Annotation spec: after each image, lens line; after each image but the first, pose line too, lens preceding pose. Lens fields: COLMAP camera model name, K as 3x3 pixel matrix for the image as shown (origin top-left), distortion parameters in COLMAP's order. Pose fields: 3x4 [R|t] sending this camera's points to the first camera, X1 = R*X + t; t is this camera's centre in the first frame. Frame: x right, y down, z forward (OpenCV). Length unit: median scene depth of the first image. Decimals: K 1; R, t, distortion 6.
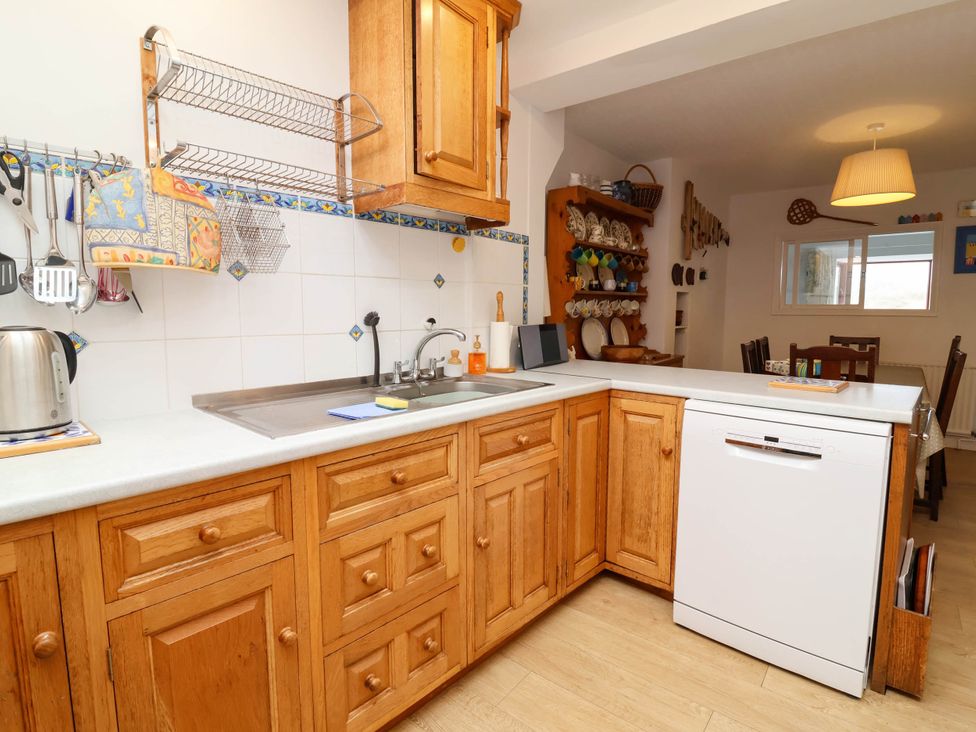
lens RADIAL K [[502.2, 0, 496.7], [0, 502.2, 358.2], [0, 0, 1]] dist [-0.000589, -0.014795]
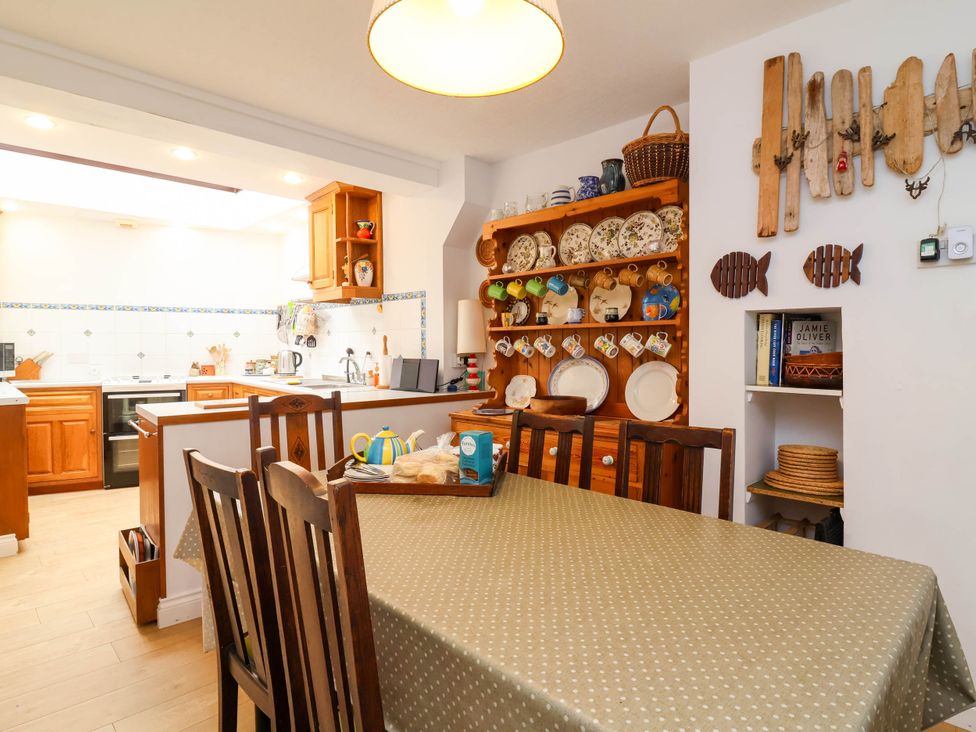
lens RADIAL K [[537.4, 0, 499.4], [0, 537.4, 358.2], [0, 0, 1]] dist [0.000774, -0.012981]
pose [[-0.104893, 0.023620, -0.994203, 2.289719], [-0.097777, 0.994629, 0.033946, -0.218891], [0.989665, 0.100770, -0.102020, 2.170899]]
